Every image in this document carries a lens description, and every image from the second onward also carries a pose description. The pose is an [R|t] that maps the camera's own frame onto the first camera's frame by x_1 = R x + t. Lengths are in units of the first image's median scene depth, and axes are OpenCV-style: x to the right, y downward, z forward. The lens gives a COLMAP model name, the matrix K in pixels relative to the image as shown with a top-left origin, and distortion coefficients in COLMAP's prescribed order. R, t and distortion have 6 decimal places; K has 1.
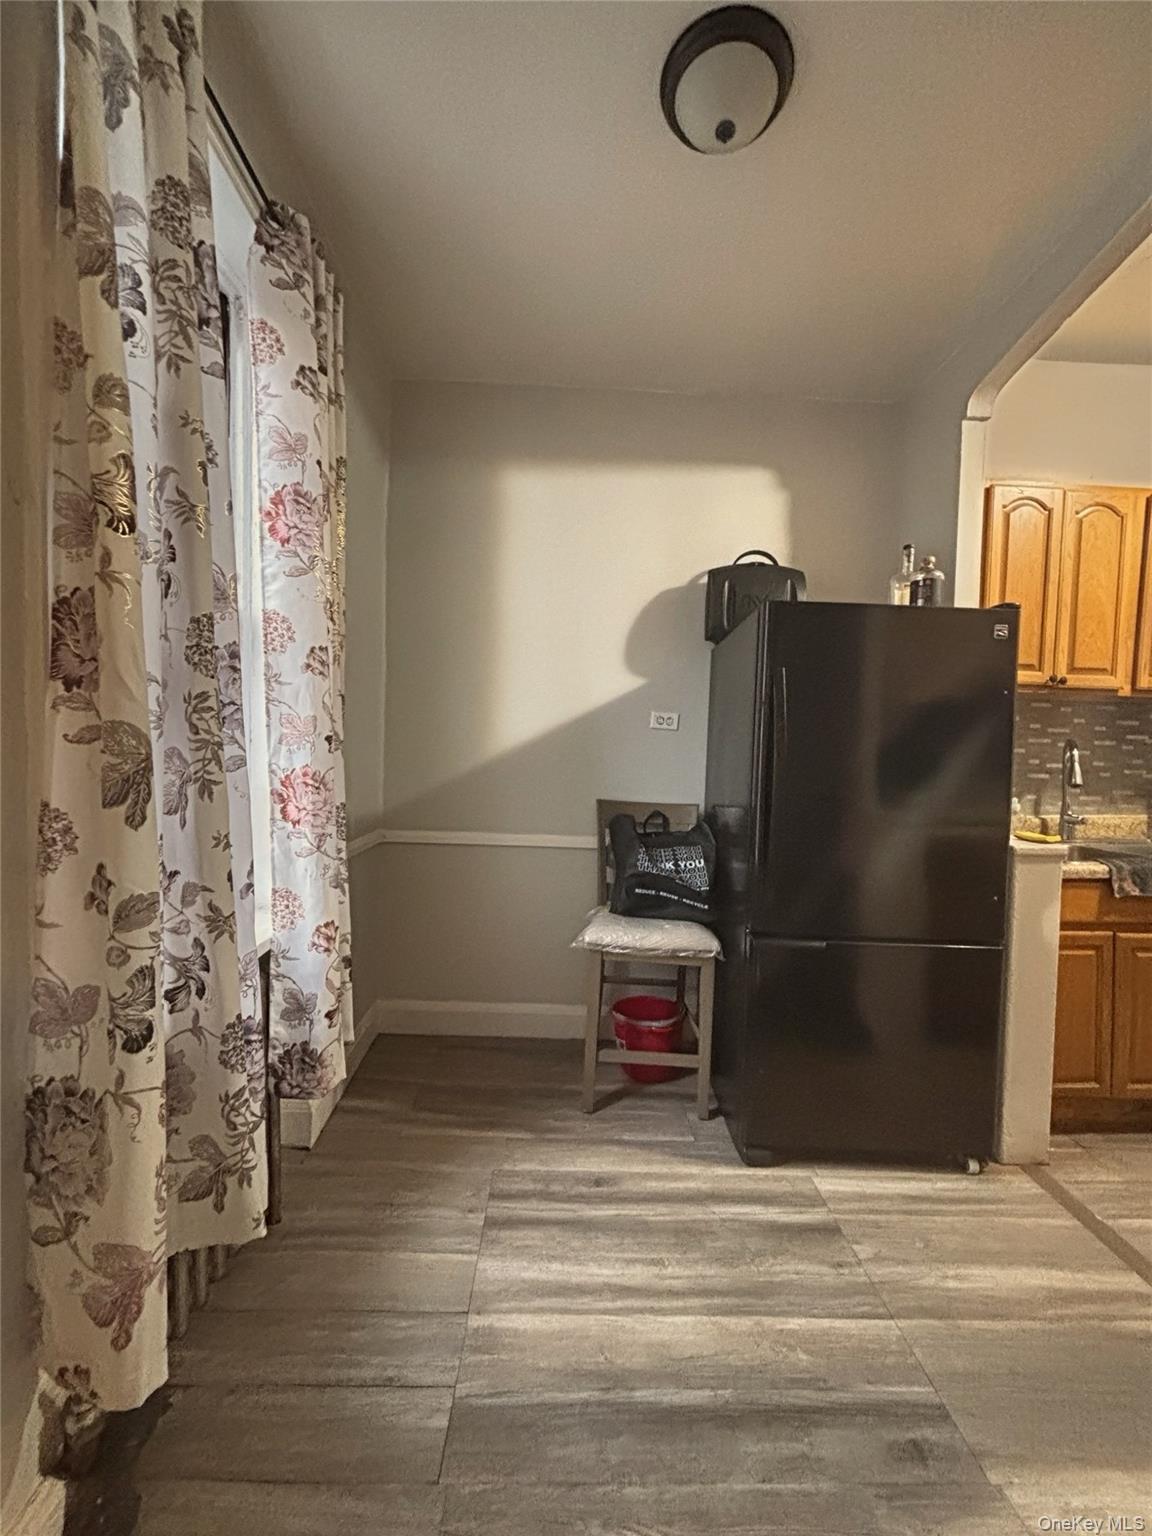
lens RADIAL K [[616.4, 0, 578.0], [0, 616.4, 768.3], [0, 0, 1]] dist [-0.000192, 0.000906]
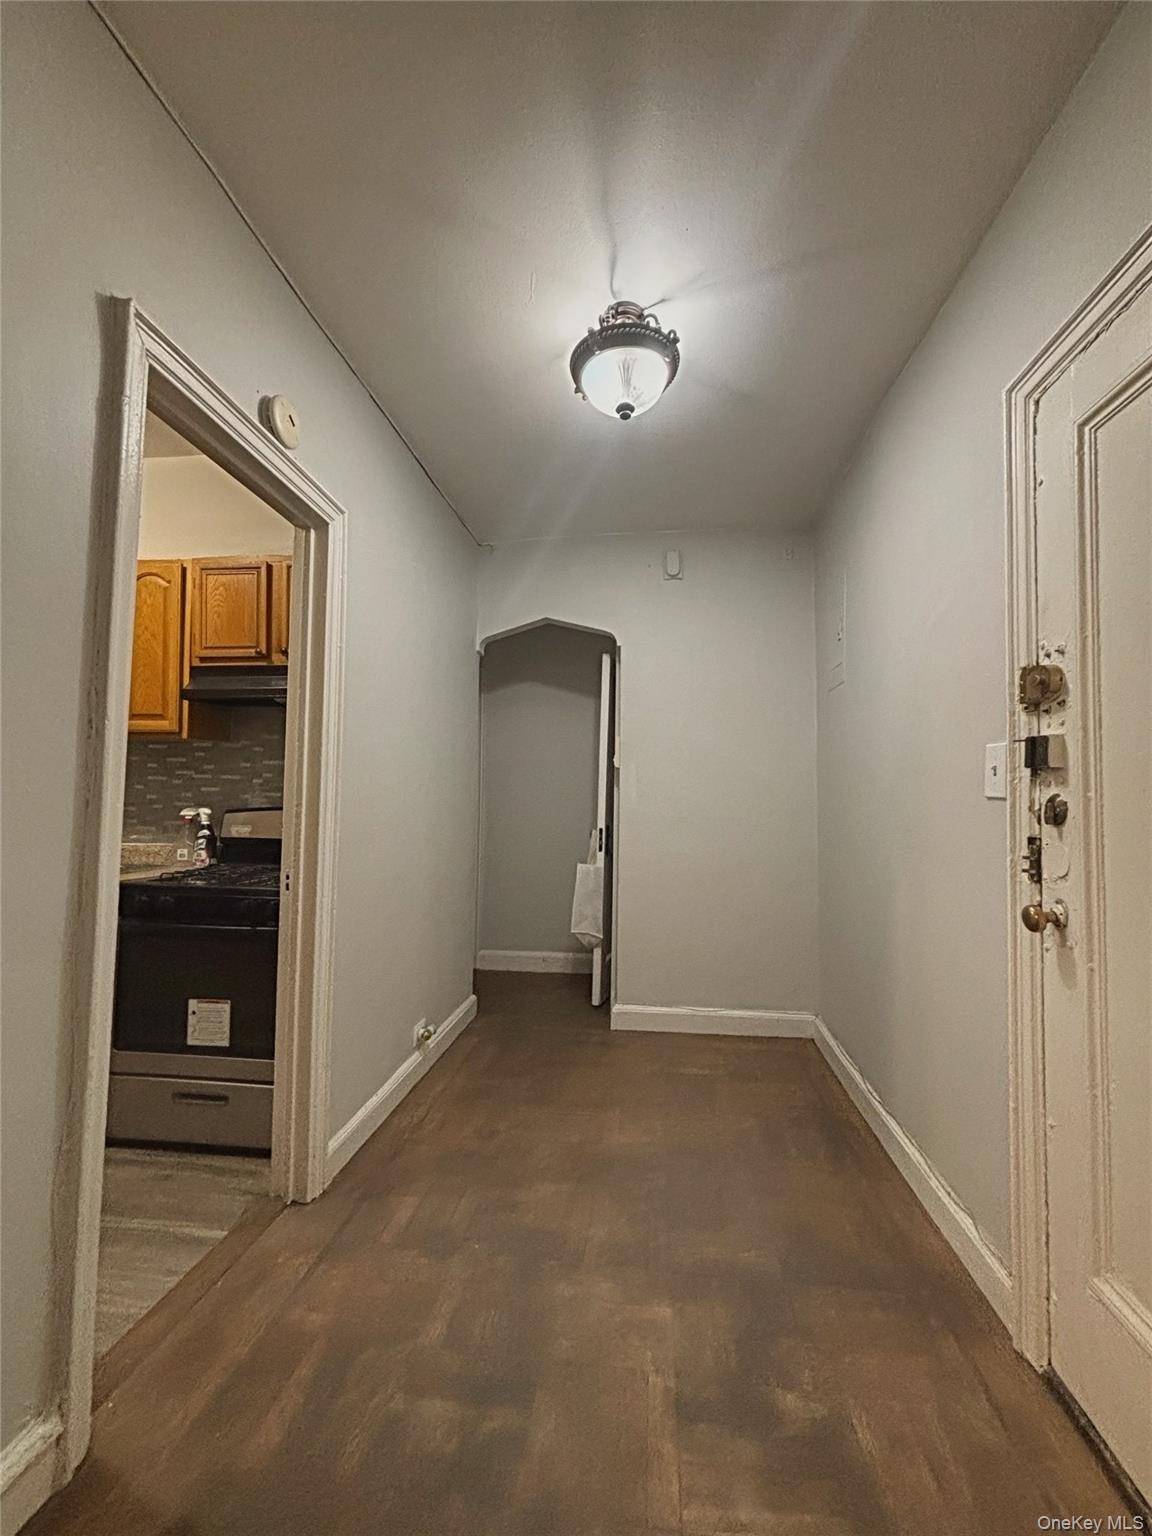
lens RADIAL K [[620.7, 0, 581.7], [0, 620.7, 768.6], [0, 0, 1]] dist [-0.011462, 0.007428]
pose [[0.988653, -0.014123, -0.149549, 2.291717], [0.002962, 0.997209, -0.074596, 0.035489], [0.150185, 0.073307, 0.985936, 0.023501]]
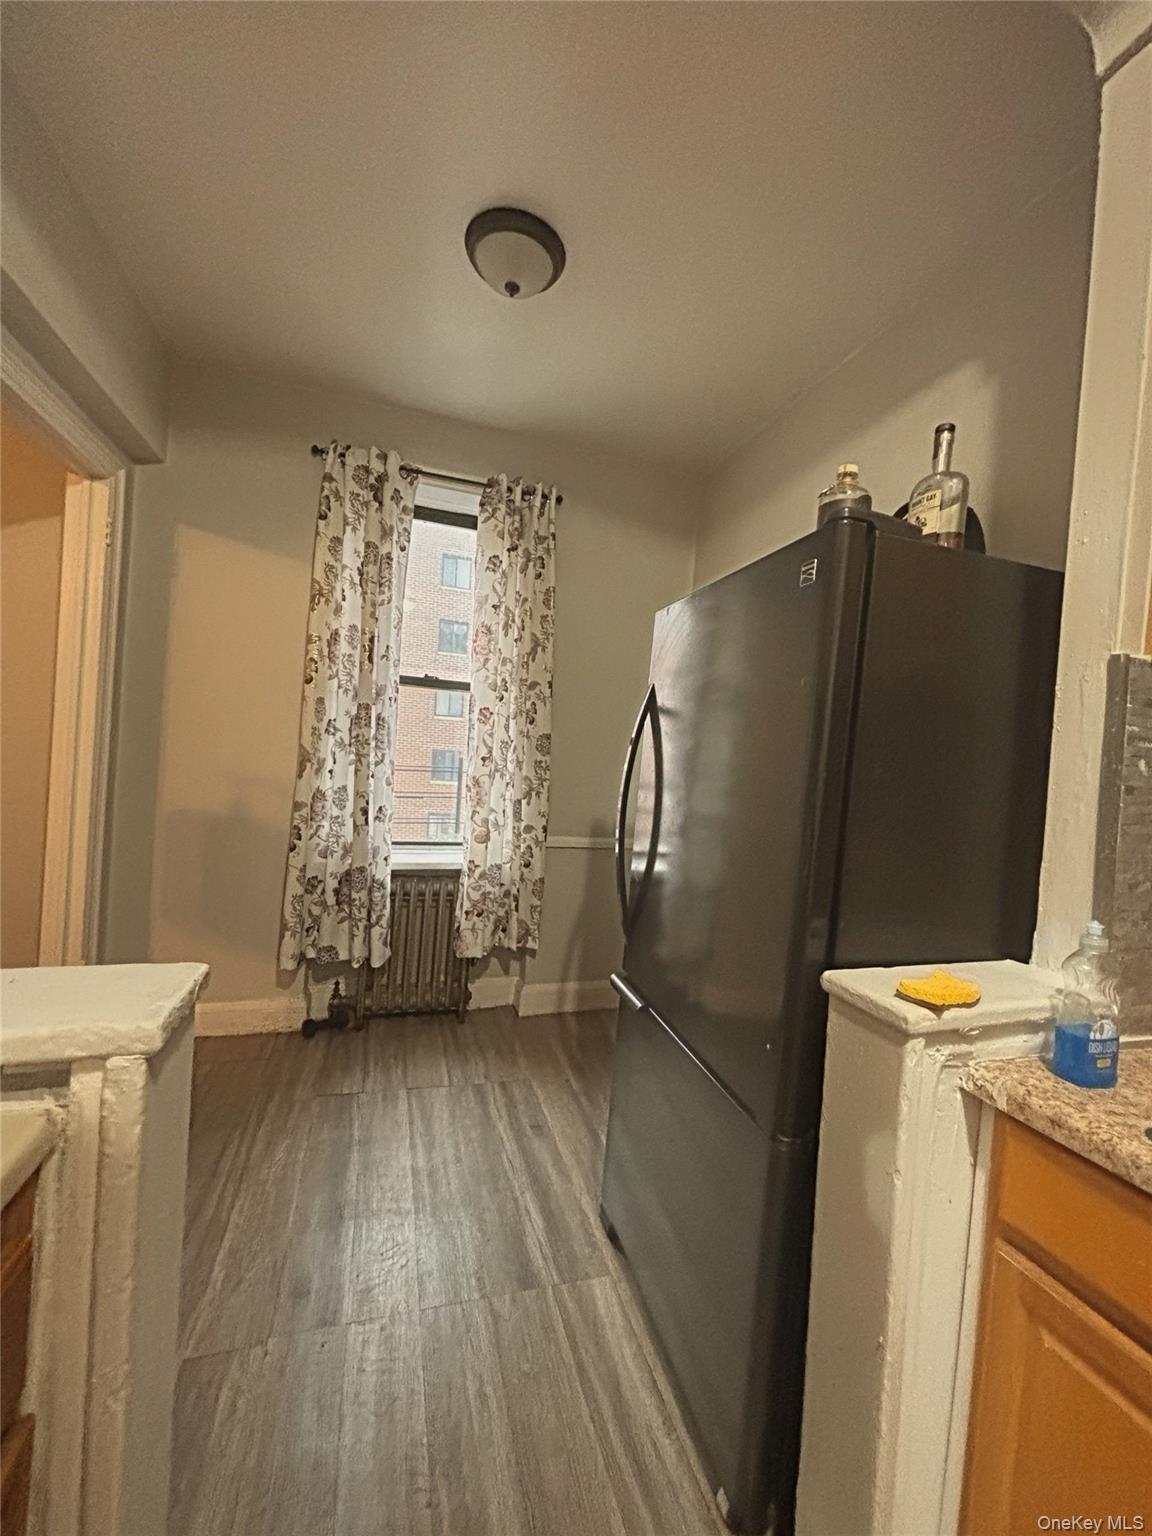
lens RADIAL K [[618.1, 0, 584.1], [0, 618.1, 766.6], [0, 0, 1]] dist [0.009549, -0.010878]
pose [[0.282516, 0.009111, -0.959219, 1.033310], [-0.089388, 0.995854, -0.016868, -0.016126], [0.955089, 0.090508, 0.282159, 0.580411]]
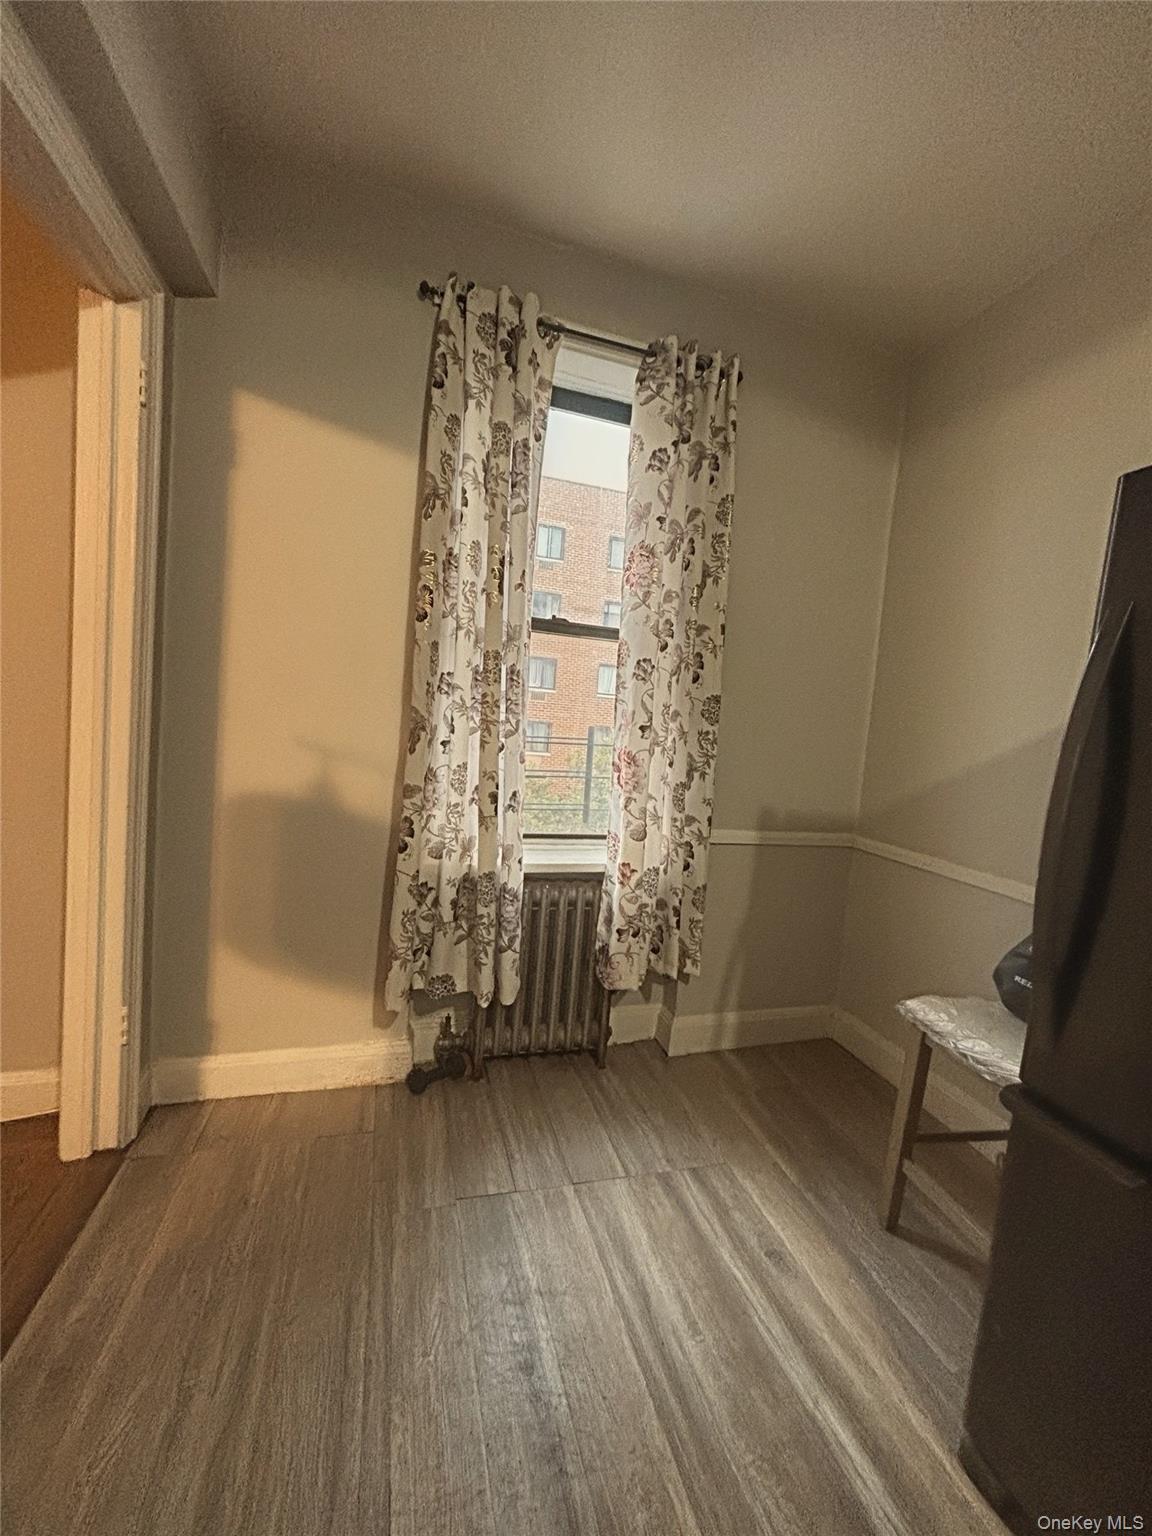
lens RADIAL K [[613.7, 0, 581.1], [0, 613.7, 768.9], [0, 0, 1]] dist [0.000621, -0.000553]
pose [[0.268292, 0.062321, -0.961320, 0.619180], [-0.099927, 0.994322, 0.036572, 0.003202], [0.958141, 0.086250, 0.272996, 0.389276]]
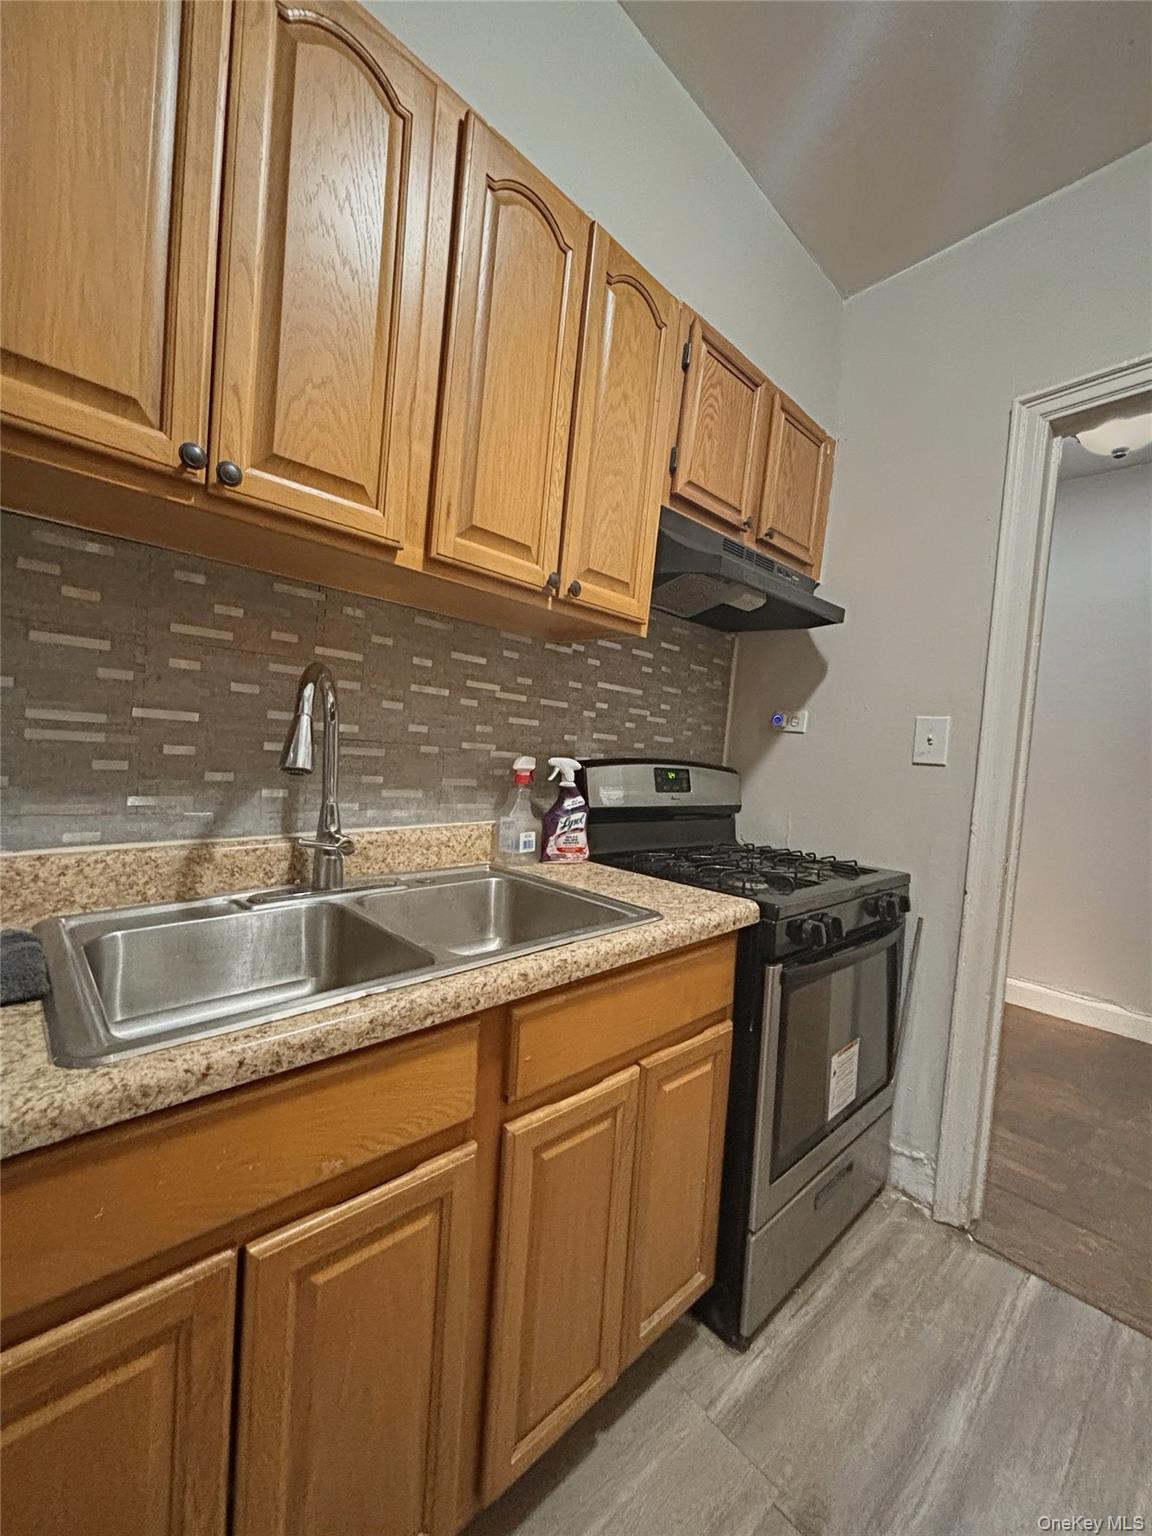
lens RADIAL K [[616.4, 0, 578.0], [0, 616.4, 768.3], [0, 0, 1]] dist [-0.000192, 0.000906]
pose [[0.762346, 0.010745, 0.647080, 0.783914], [-0.036243, 0.999002, 0.026110, 0.010204], [-0.646154, -0.043357, 0.761975, 0.655688]]
